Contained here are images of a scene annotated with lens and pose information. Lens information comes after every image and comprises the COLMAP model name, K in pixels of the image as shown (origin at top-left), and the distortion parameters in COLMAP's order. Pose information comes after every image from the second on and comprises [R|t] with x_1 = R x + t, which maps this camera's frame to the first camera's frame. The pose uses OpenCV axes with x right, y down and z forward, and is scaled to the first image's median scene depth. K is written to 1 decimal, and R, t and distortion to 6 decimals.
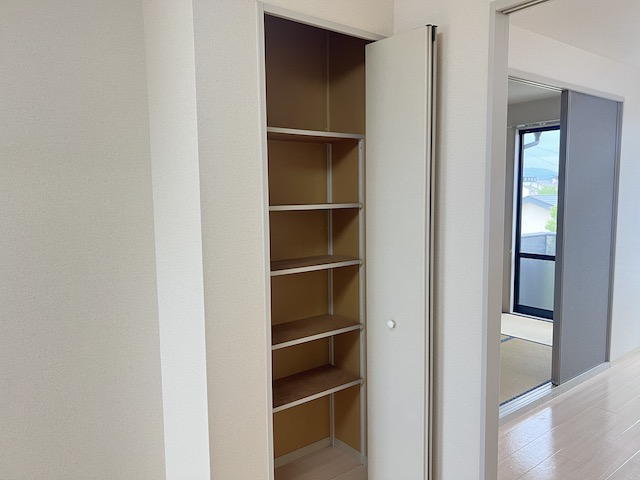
lens RADIAL K [[485.0, 0, 324.4], [0, 485.0, 240.7], [0, 0, 1]] dist [0.024924, 0.000046]
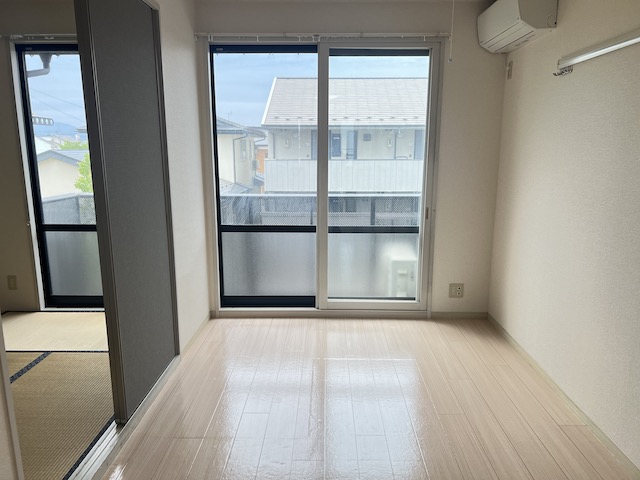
lens RADIAL K [[485.0, 0, 324.4], [0, 485.0, 240.7], [0, 0, 1]] dist [0.024924, 0.000046]
pose [[0.623627, -0.139547, 0.769166, 0.105775], [0.072372, 0.990018, 0.120937, -0.008646], [-0.778365, -0.019753, 0.627501, 0.235029]]
